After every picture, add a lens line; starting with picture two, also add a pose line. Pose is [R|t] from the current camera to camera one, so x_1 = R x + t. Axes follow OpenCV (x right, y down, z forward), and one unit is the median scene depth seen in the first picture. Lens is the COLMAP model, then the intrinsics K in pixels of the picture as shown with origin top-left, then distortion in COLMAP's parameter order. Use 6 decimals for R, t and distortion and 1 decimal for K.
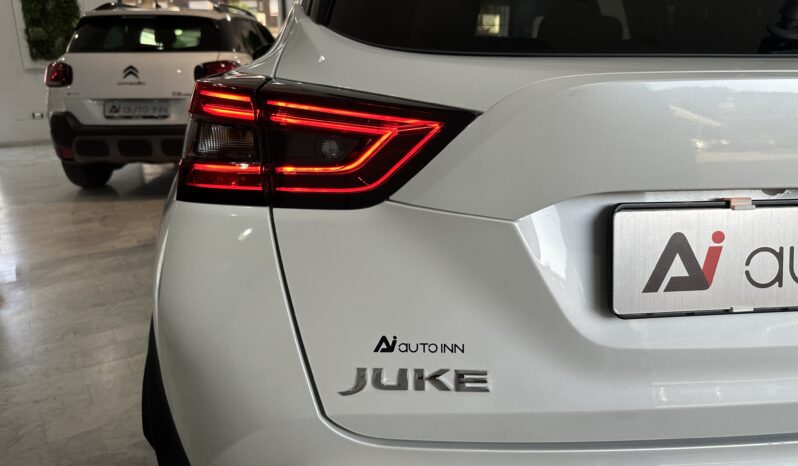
lens RADIAL K [[569.4, 0, 390.2], [0, 569.4, 224.2], [0, 0, 1]] dist [0.084237, -0.135999]
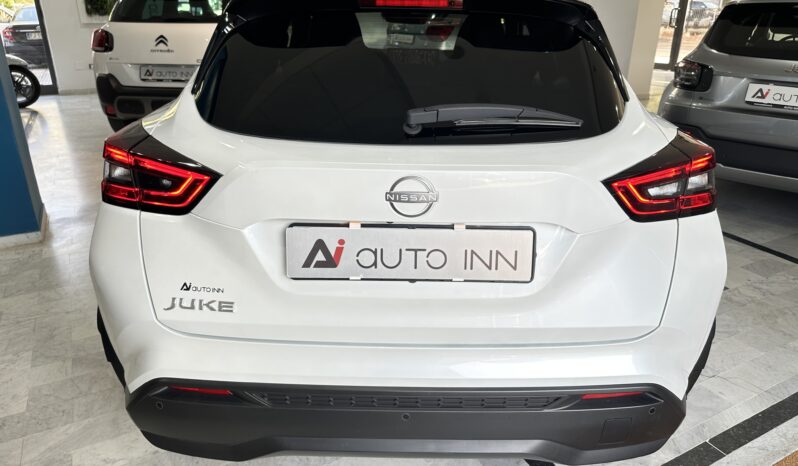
lens RADIAL K [[558.4, 0, 402.4], [0, 558.4, 231.2], [0, 0, 1]] dist [0.068867, -0.128344]
pose [[0.996634, 0.047768, -0.066627, 0.856761], [-0.040060, 0.992835, 0.112575, -0.228239], [0.071527, -0.109527, 0.991407, -0.850556]]
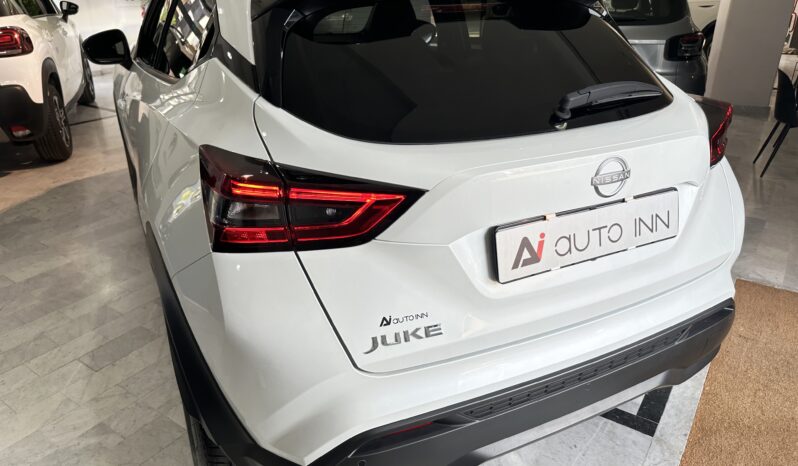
lens RADIAL K [[558.4, 0, 402.4], [0, 558.4, 231.2], [0, 0, 1]] dist [0.068867, -0.128344]
pose [[0.934116, -0.156973, 0.320605, -0.471002], [0.109296, 0.980761, 0.161750, -0.337989], [-0.339827, -0.116052, 0.933300, -0.602153]]
